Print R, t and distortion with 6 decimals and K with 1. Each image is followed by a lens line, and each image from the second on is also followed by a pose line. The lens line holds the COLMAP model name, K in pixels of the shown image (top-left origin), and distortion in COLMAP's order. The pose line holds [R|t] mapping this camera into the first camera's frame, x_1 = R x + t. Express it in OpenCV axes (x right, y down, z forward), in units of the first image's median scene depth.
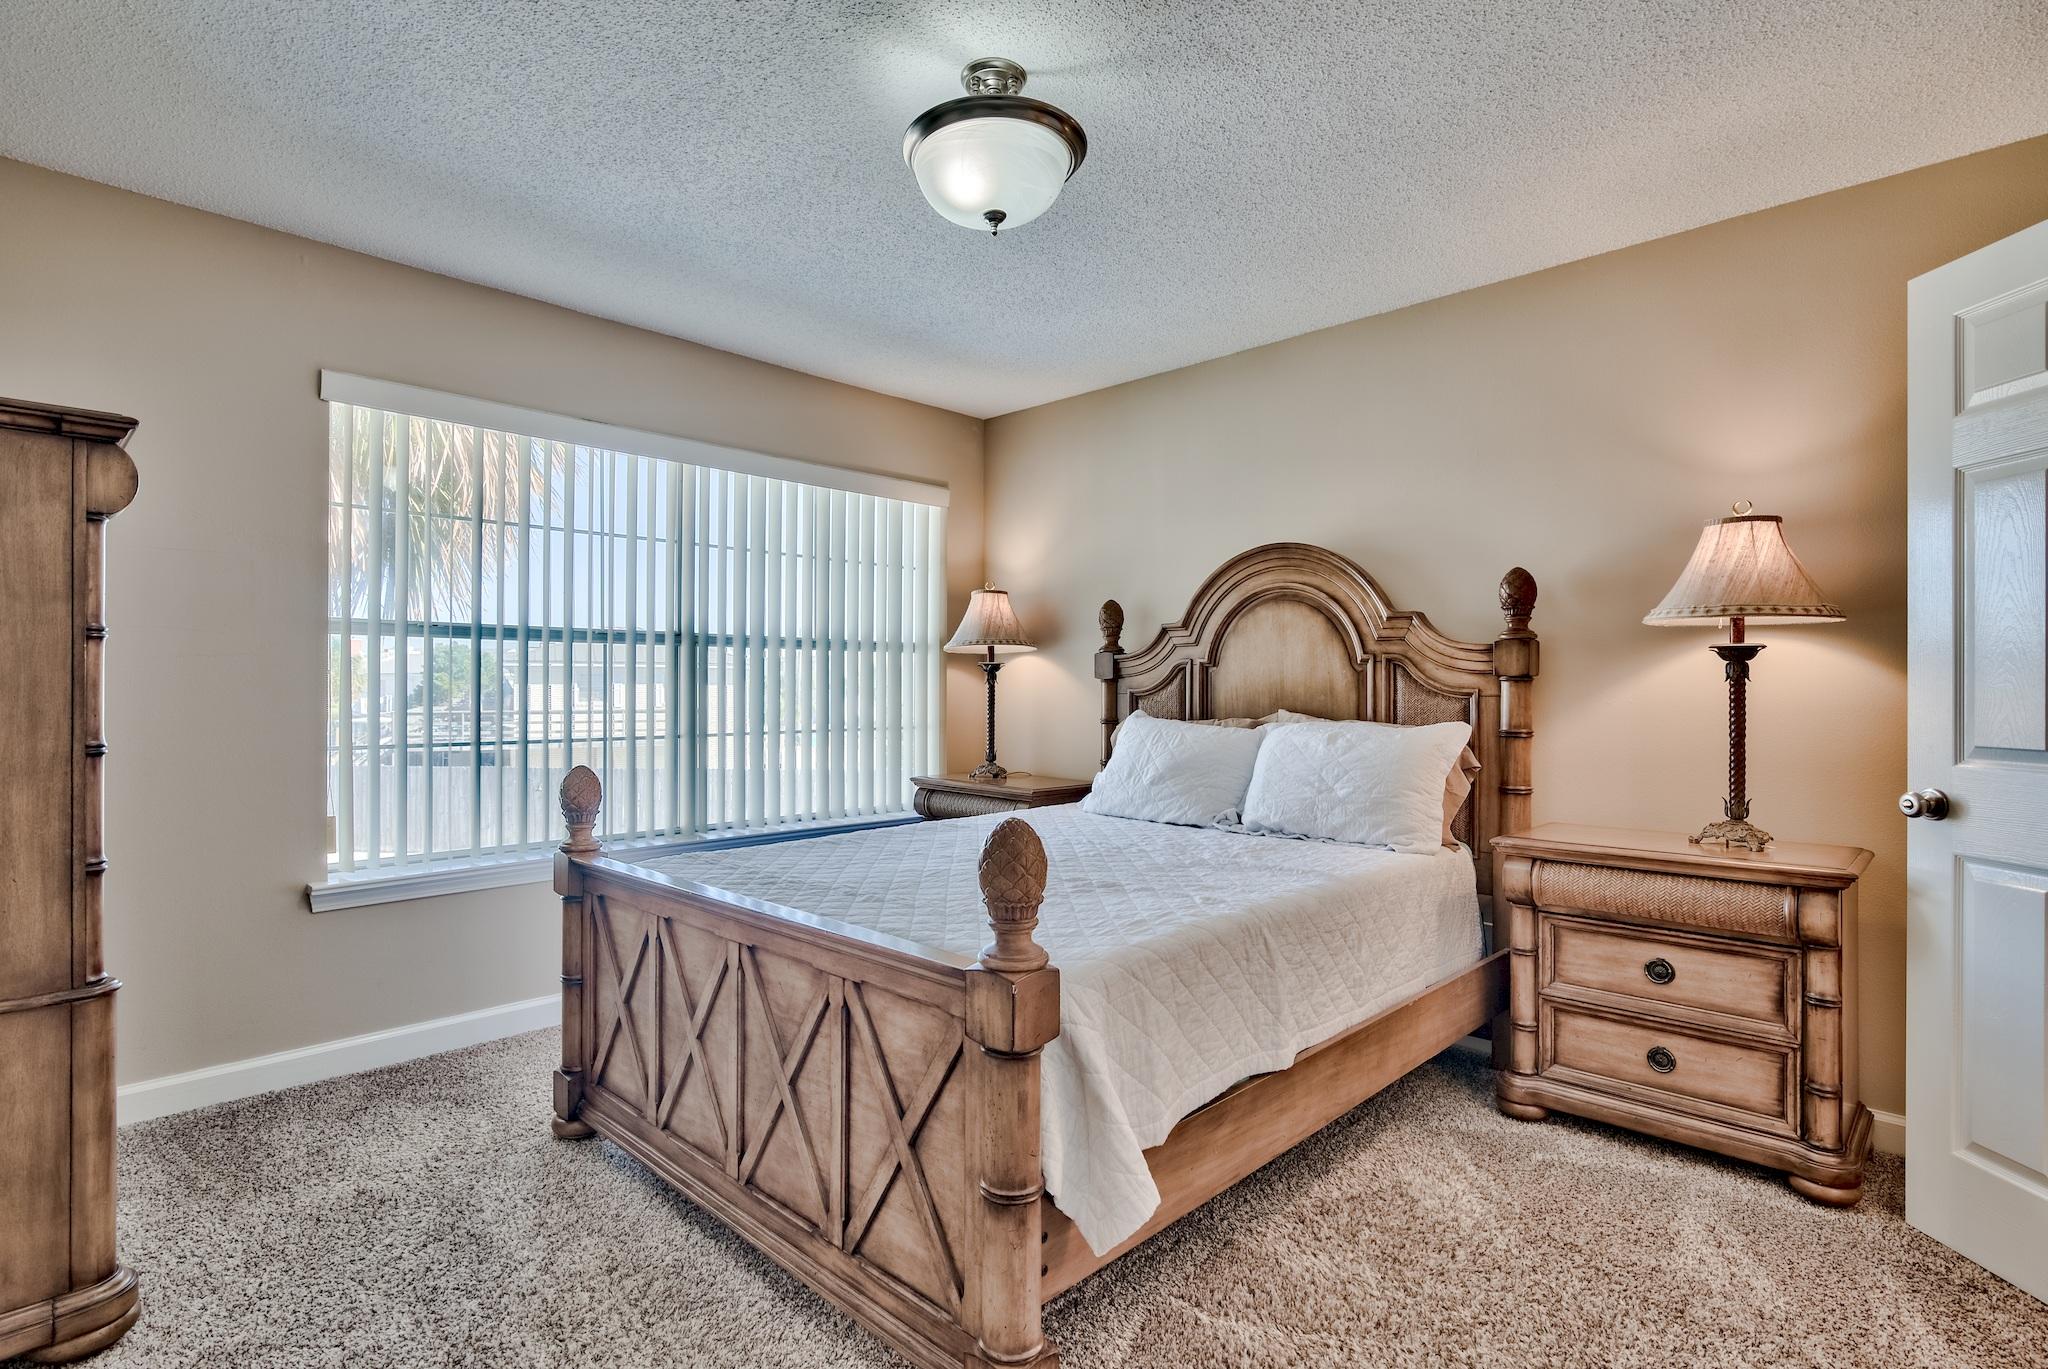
lens RADIAL K [[1005.2, 0, 1014.0], [0, 1005.2, 689.9], [0, 0, 1]] dist [-0.000898, 0.000087]
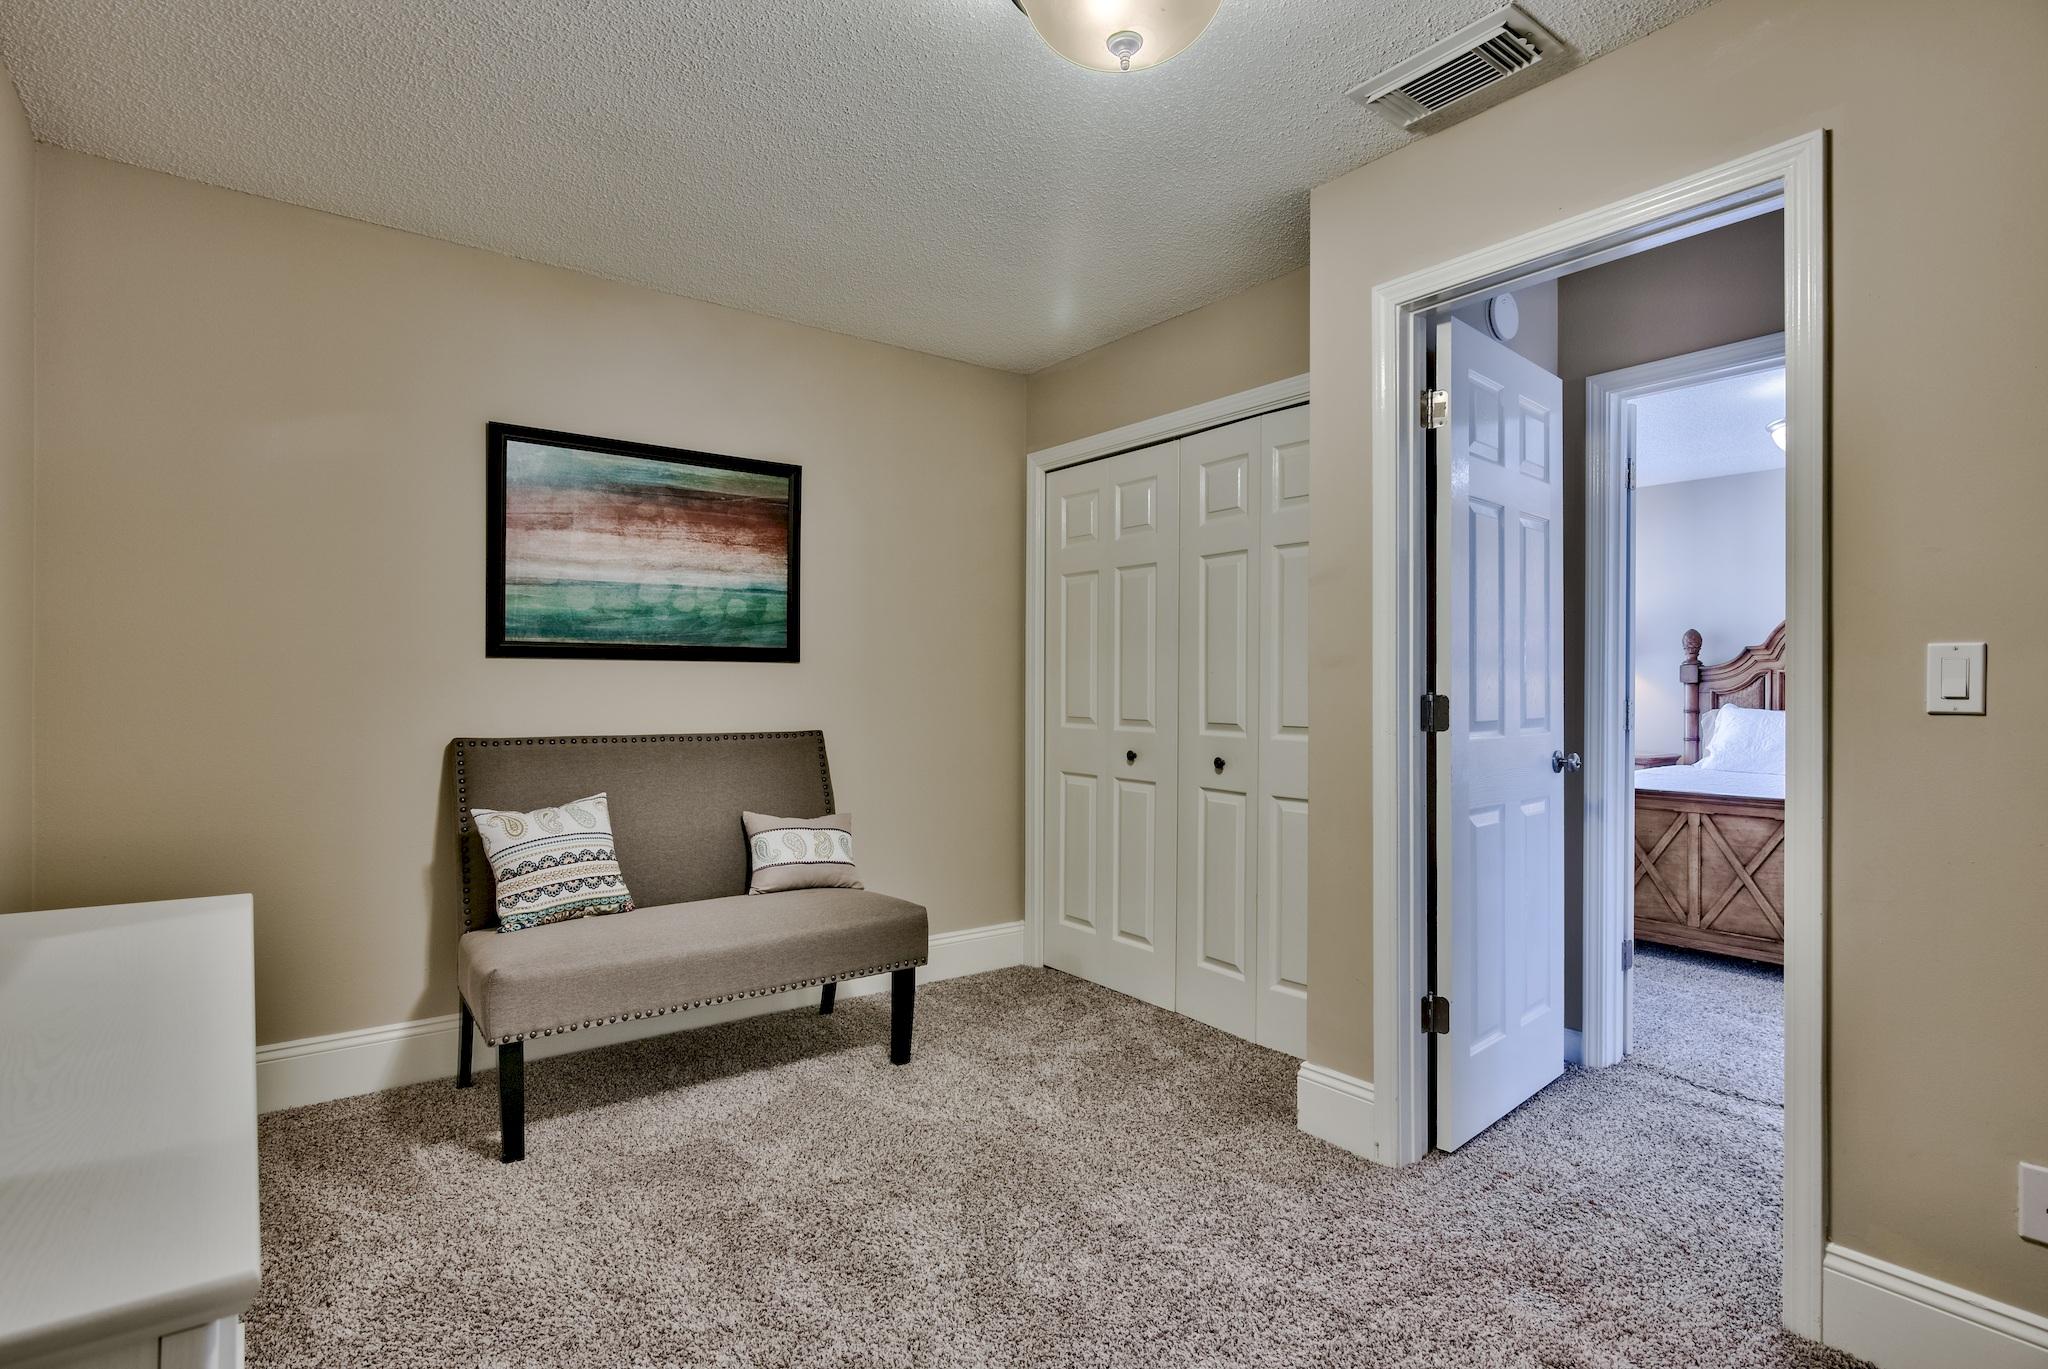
lens RADIAL K [[1005.2, 0, 1029.1], [0, 1005.2, 683.3], [0, 0, 1]] dist [-0.000898, 0.000087]
pose [[0.989136, -0.001490, -0.146998, -0.691688], [0.000229, 0.999963, -0.008596, 0.002856], [0.147006, 0.008469, 0.989099, -0.642428]]
